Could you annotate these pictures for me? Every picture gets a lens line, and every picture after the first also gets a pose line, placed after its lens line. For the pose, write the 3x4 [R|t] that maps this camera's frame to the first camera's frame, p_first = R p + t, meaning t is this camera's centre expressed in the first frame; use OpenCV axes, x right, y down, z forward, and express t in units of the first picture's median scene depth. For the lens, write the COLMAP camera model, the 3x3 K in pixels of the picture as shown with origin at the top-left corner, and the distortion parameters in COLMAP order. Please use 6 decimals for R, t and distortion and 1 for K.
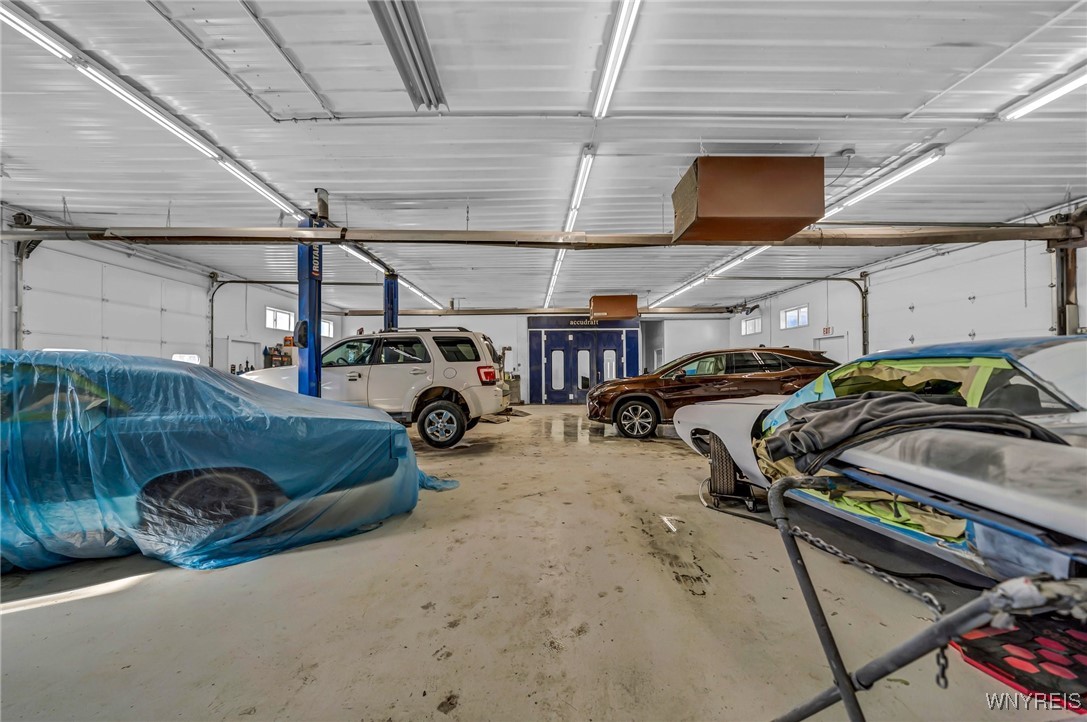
lens RADIAL K [[376.7, 0, 532.0], [0, 376.7, 364.6], [0, 0, 1]] dist [-0.000461, -0.000105]
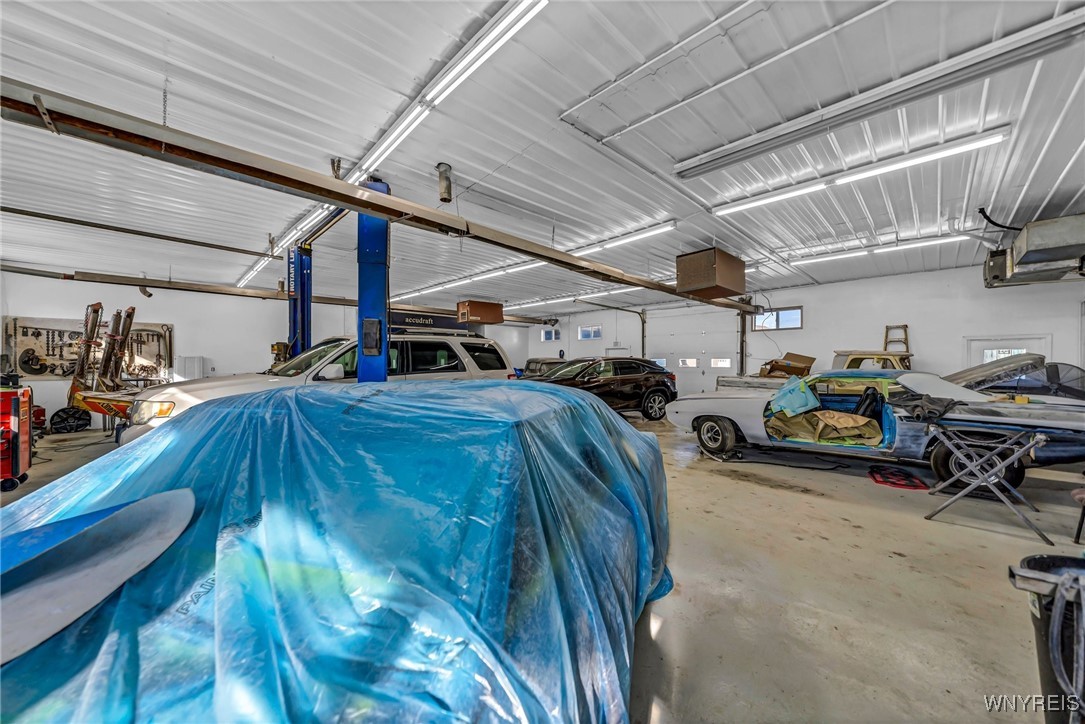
lens RADIAL K [[376.0, 0, 531.0], [0, 376.0, 365.6], [0, 0, 1]] dist [-0.000461, -0.000105]
pose [[0.739526, -0.000255, 0.673128, -0.947898], [-0.012338, 0.999827, 0.013935, -0.042545], [-0.673015, -0.018610, 0.739395, 0.261536]]
